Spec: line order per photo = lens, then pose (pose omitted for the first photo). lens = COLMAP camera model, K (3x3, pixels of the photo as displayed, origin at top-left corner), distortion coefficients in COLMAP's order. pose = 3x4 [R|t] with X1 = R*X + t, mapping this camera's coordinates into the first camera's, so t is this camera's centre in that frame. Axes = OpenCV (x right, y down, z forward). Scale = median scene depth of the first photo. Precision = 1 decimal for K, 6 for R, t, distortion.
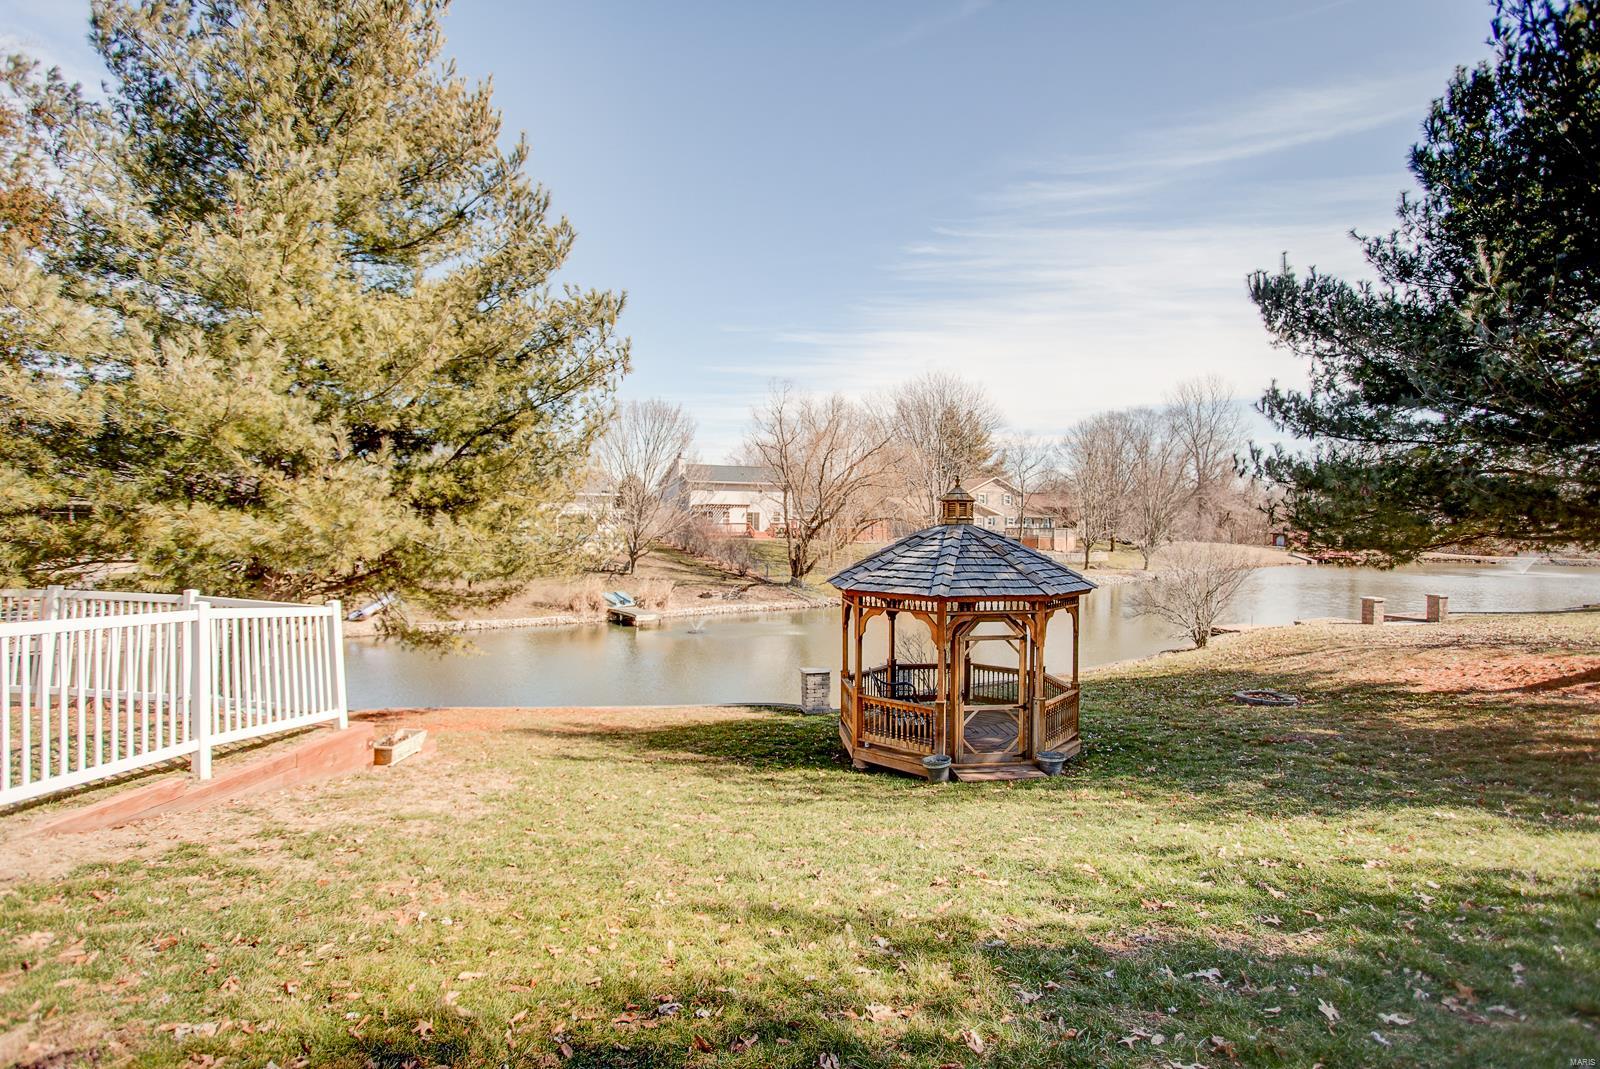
lens RADIAL K [[798.3, 0, 807.4], [0, 798.3, 520.0], [0, 0, 1]] dist [-0.027100, 0.001406]
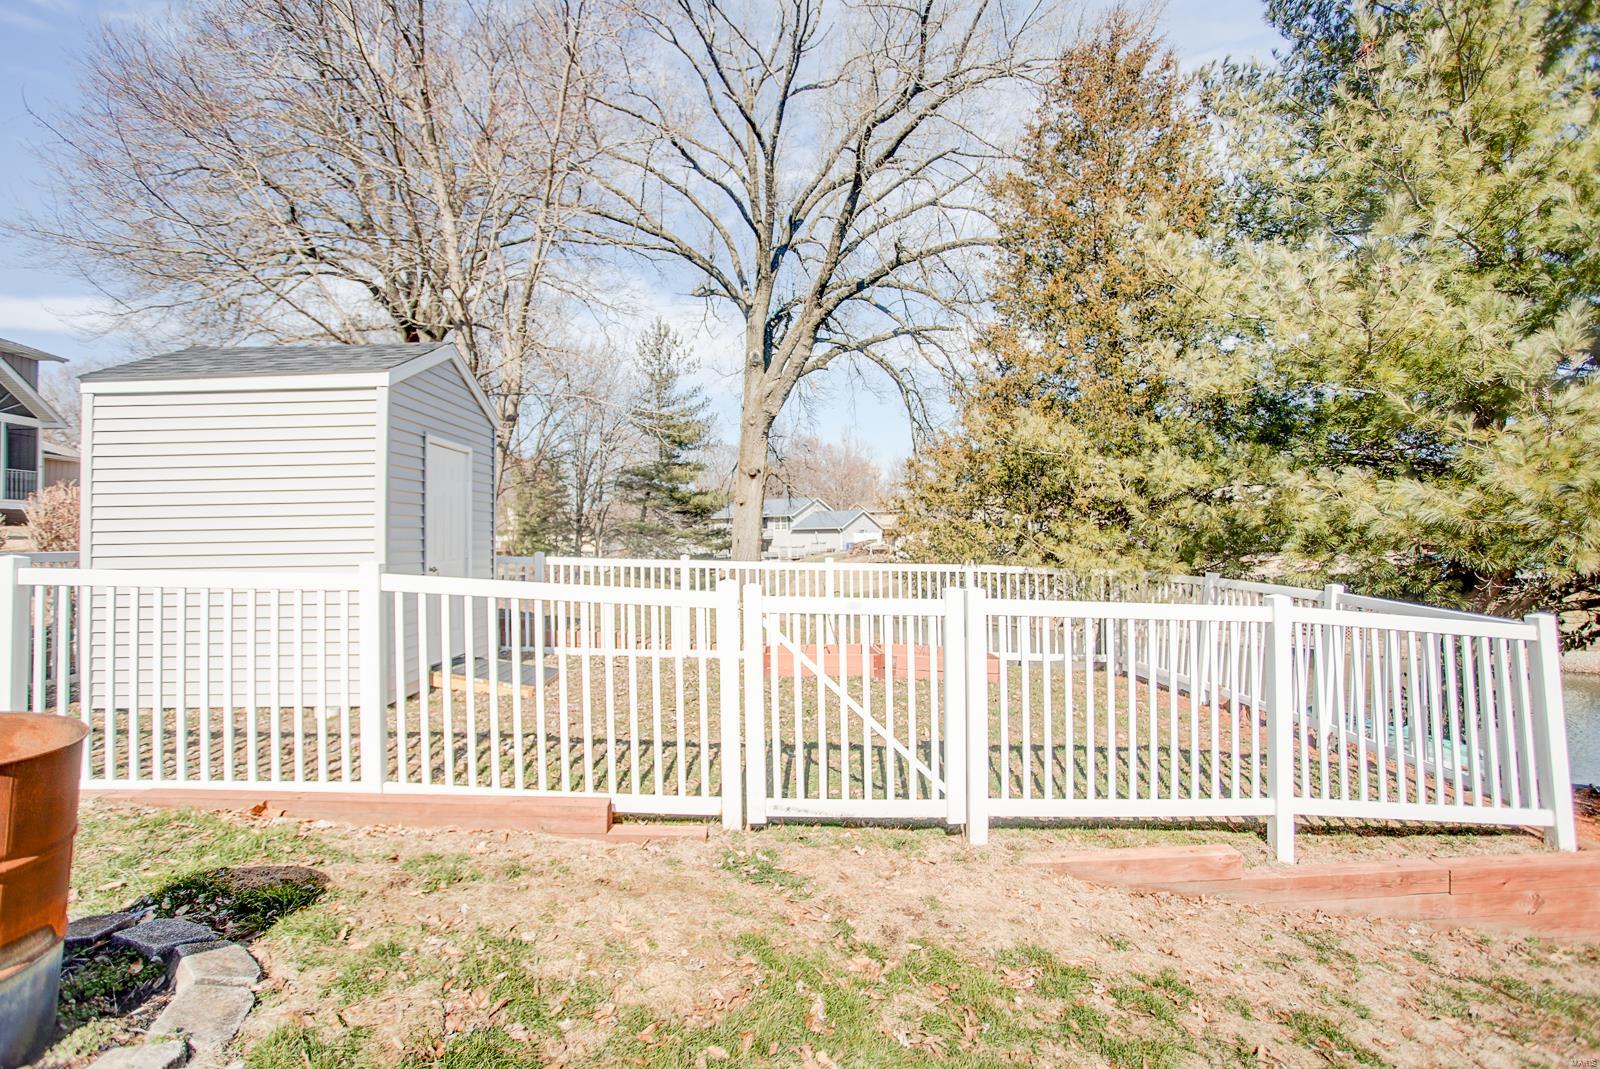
lens RADIAL K [[798.3, 0, 807.4], [0, 798.3, 520.0], [0, 0, 1]] dist [-0.027100, 0.001406]
pose [[0.178247, -0.038763, -0.983222, -0.129486], [0.016839, 0.999198, -0.036340, 0.043885], [0.983842, -0.010079, 0.178756, 0.354929]]
